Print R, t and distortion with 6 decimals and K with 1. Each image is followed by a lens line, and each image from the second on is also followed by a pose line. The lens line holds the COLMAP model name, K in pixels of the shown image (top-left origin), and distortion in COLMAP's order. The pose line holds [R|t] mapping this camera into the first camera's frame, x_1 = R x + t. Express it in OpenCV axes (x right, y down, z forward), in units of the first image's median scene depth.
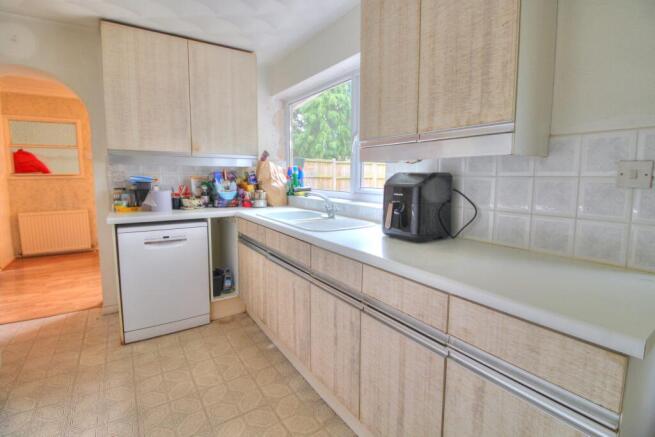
lens RADIAL K [[305.9, 0, 328.7], [0, 305.9, 204.0], [0, 0, 1]] dist [0.002265, -0.010529]
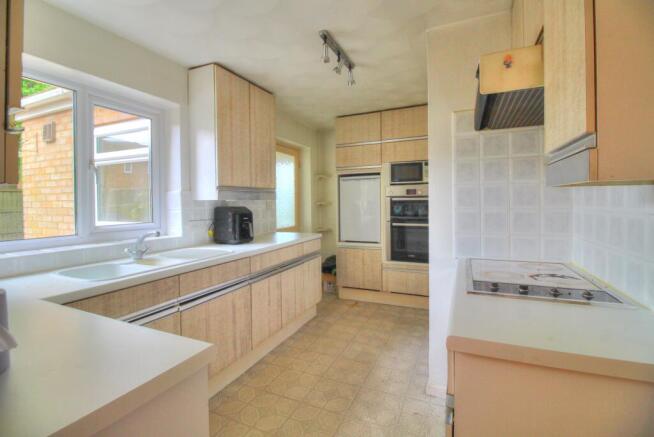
lens RADIAL K [[300.3, 0, 327.5], [0, 300.3, 203.8], [0, 0, 1]] dist [0.000710, -0.008901]
pose [[-0.518856, 0.003286, 0.854855, -1.479170], [0.090275, 0.994612, 0.050969, -0.157833], [-0.850082, 0.103618, -0.516357, 1.416269]]
